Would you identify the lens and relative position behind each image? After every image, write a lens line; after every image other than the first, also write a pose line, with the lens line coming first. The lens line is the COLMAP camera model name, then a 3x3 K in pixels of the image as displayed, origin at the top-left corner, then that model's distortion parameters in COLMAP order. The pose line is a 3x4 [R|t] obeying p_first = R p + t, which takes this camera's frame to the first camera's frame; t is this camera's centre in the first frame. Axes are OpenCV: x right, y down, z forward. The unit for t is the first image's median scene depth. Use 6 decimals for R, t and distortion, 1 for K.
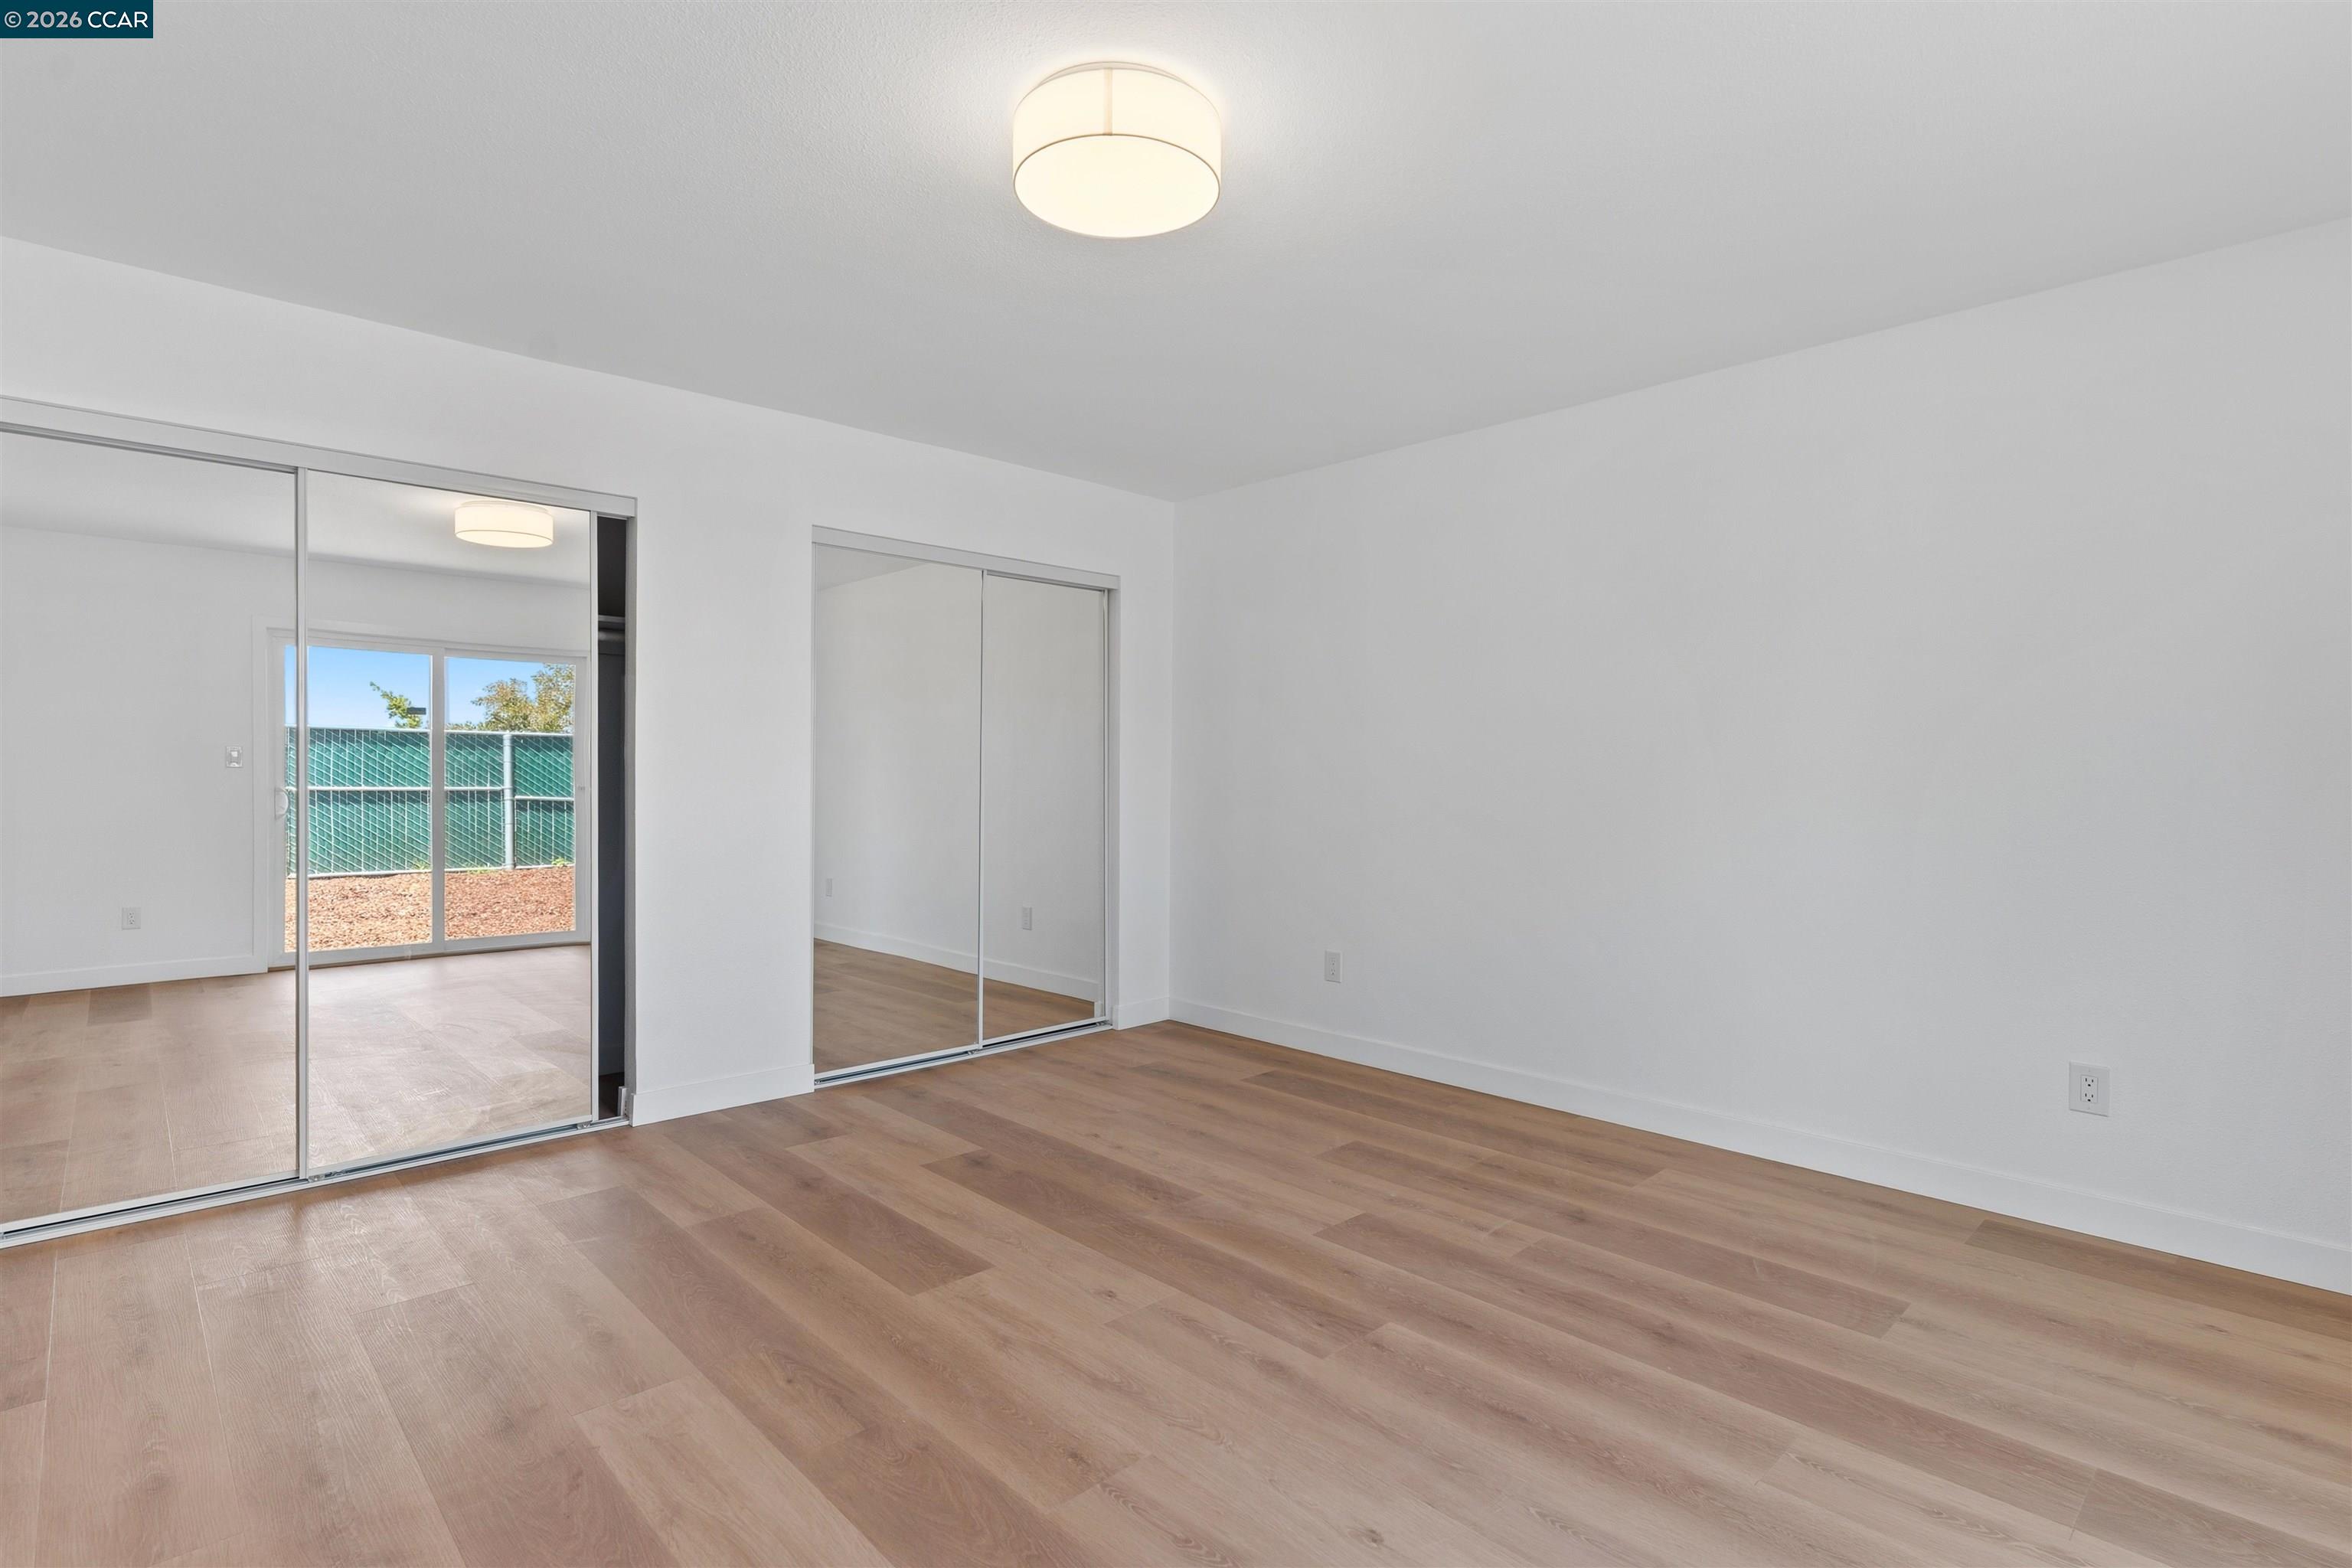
lens RADIAL K [[1132.8, 0, 1173.9], [0, 1132.8, 779.4], [0, 0, 1]] dist [-0.003294, 0.000890]
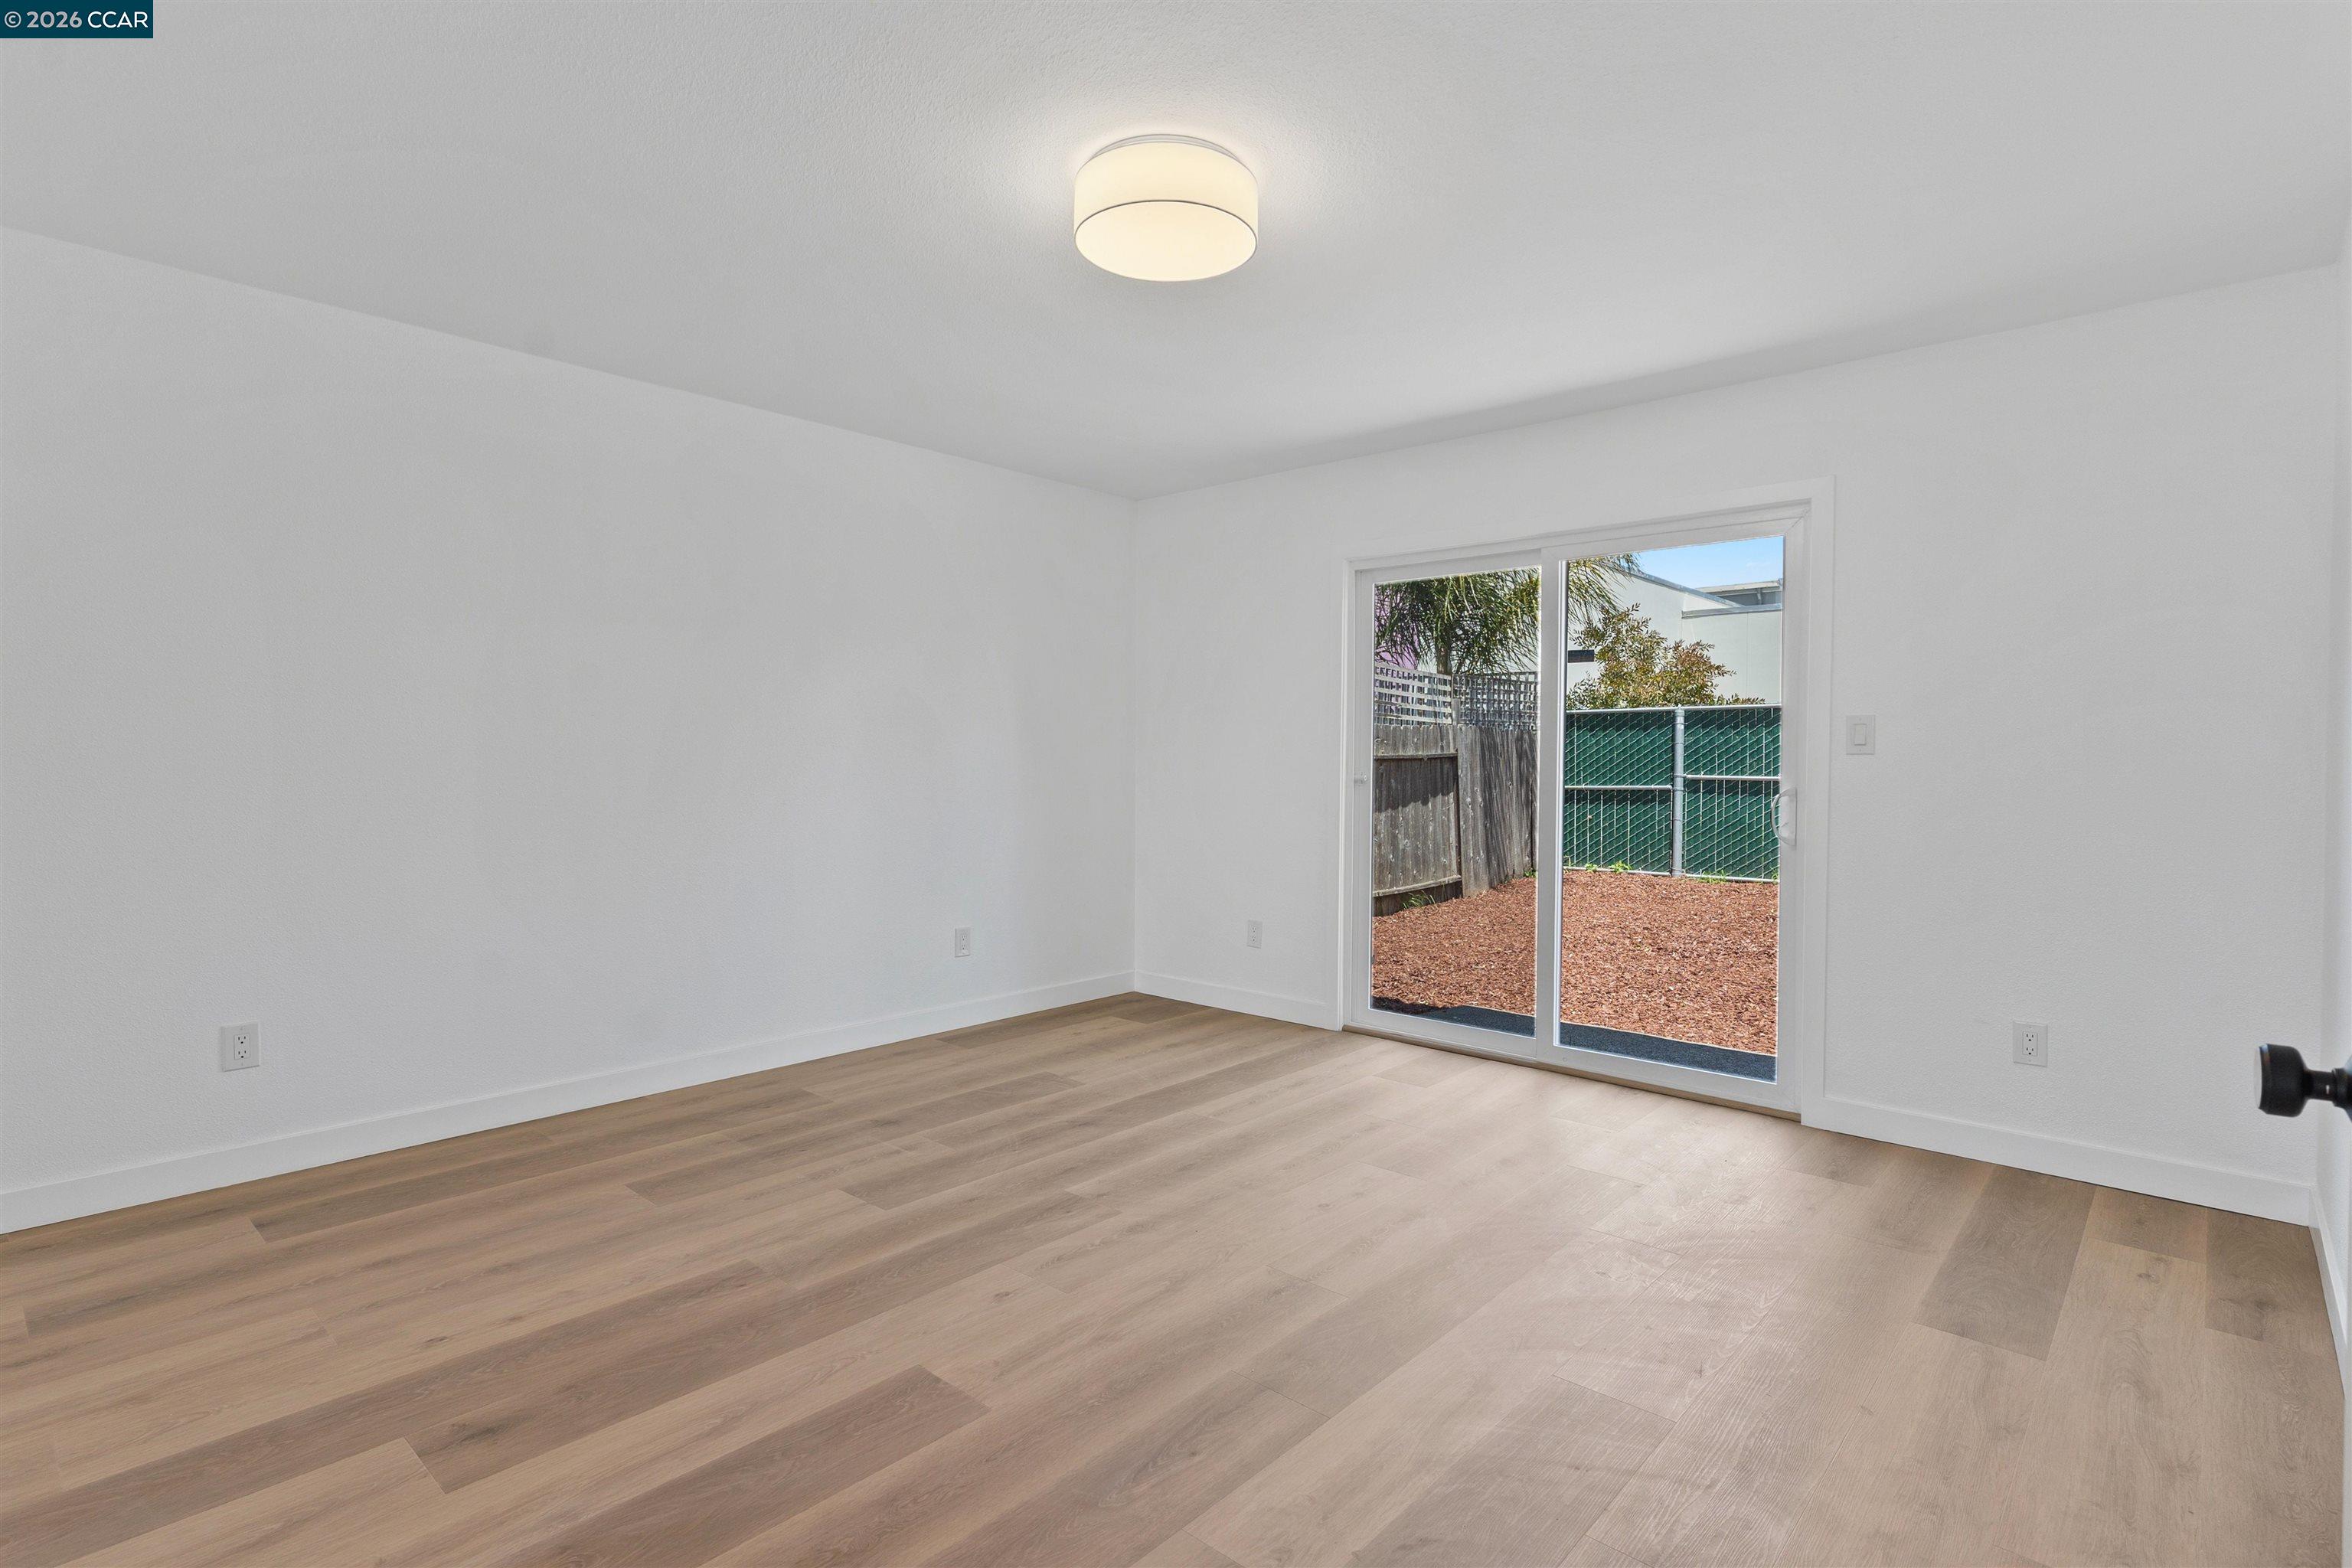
lens RADIAL K [[1132.8, 0, 1173.8], [0, 1132.8, 780.0], [0, 0, 1]] dist [-0.003294, 0.000890]
pose [[-0.061392, -0.029006, 0.997692, -0.890724], [0.003314, 0.999566, 0.029265, -0.016808], [-0.998108, 0.005103, -0.061269, 0.785735]]
